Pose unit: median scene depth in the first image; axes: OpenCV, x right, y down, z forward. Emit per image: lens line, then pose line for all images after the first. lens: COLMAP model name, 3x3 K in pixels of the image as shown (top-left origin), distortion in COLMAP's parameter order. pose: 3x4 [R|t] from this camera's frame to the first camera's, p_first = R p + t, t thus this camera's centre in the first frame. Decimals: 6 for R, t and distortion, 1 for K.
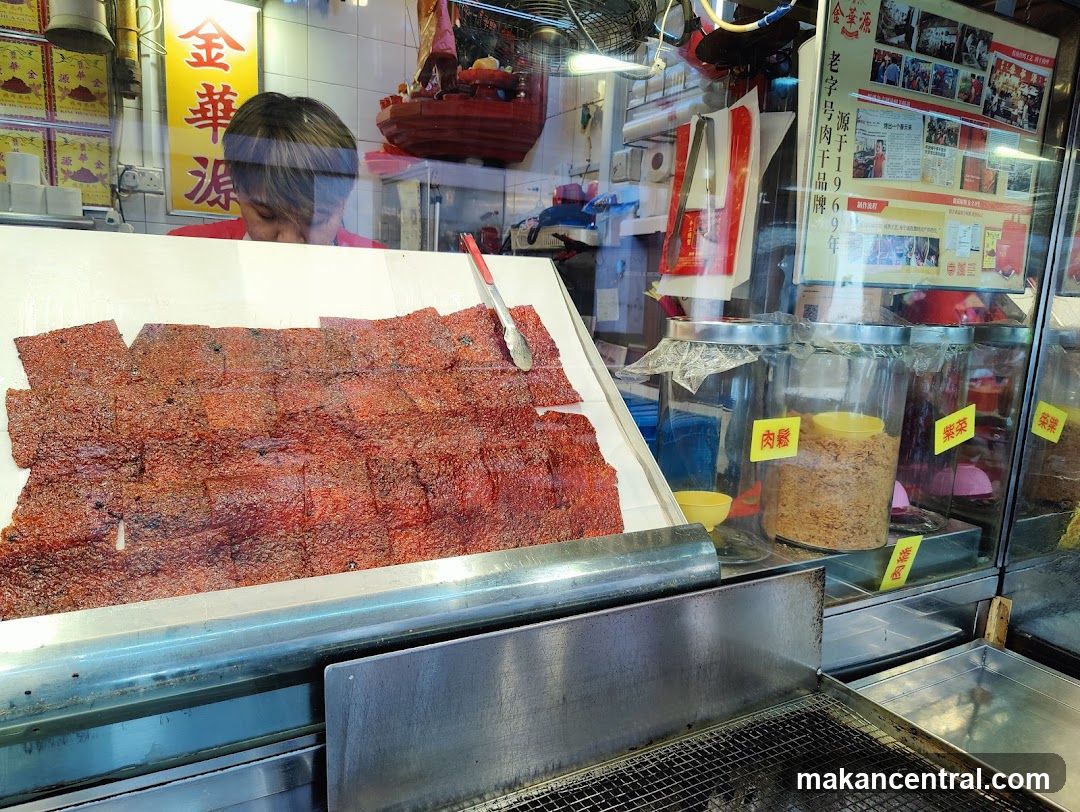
lens RADIAL K [[763.4, 0, 538.0], [0, 763.4, 413.3], [0, 0, 1]] dist [0.008384, -0.001970]
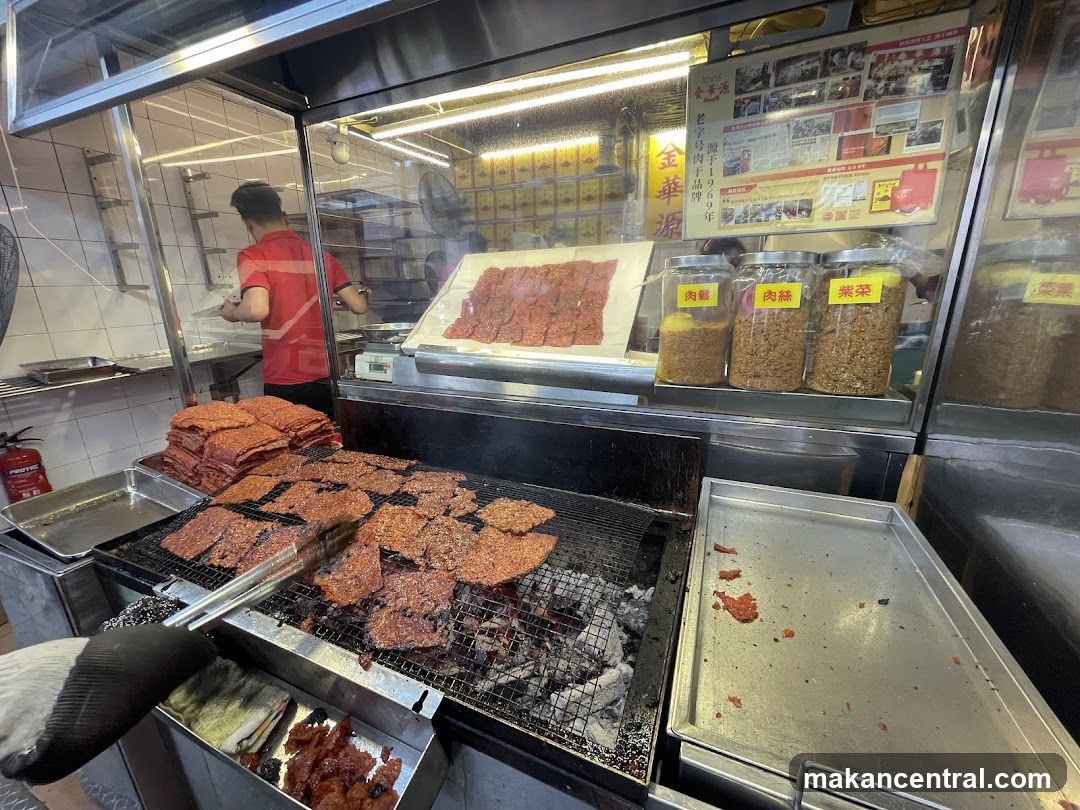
lens RADIAL K [[424.8, 0, 534.8], [0, 424.8, 405.9], [0, 0, 1]] dist [-0.001145, -0.000170]
pose [[0.604680, 0.162556, -0.779704, 0.905082], [-0.077146, 0.986302, 0.145800, 0.107692], [0.792724, -0.028011, 0.608937, 0.000342]]
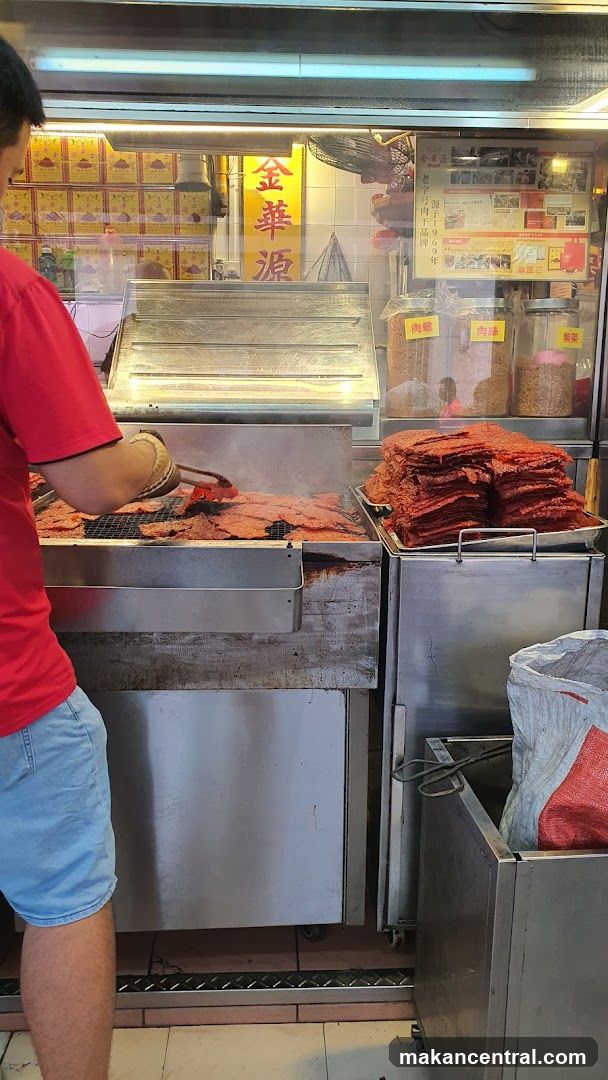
lens RADIAL K [[852.7, 0, 304.9], [0, 852.7, 536.6], [0, 0, 1]] dist [-0.005954, 0.003951]
pose [[0.896016, 0.055608, -0.440525, 1.031382], [-0.050220, 0.998452, 0.023890, 0.462237], [0.441172, 0.000718, 0.897422, -1.181850]]
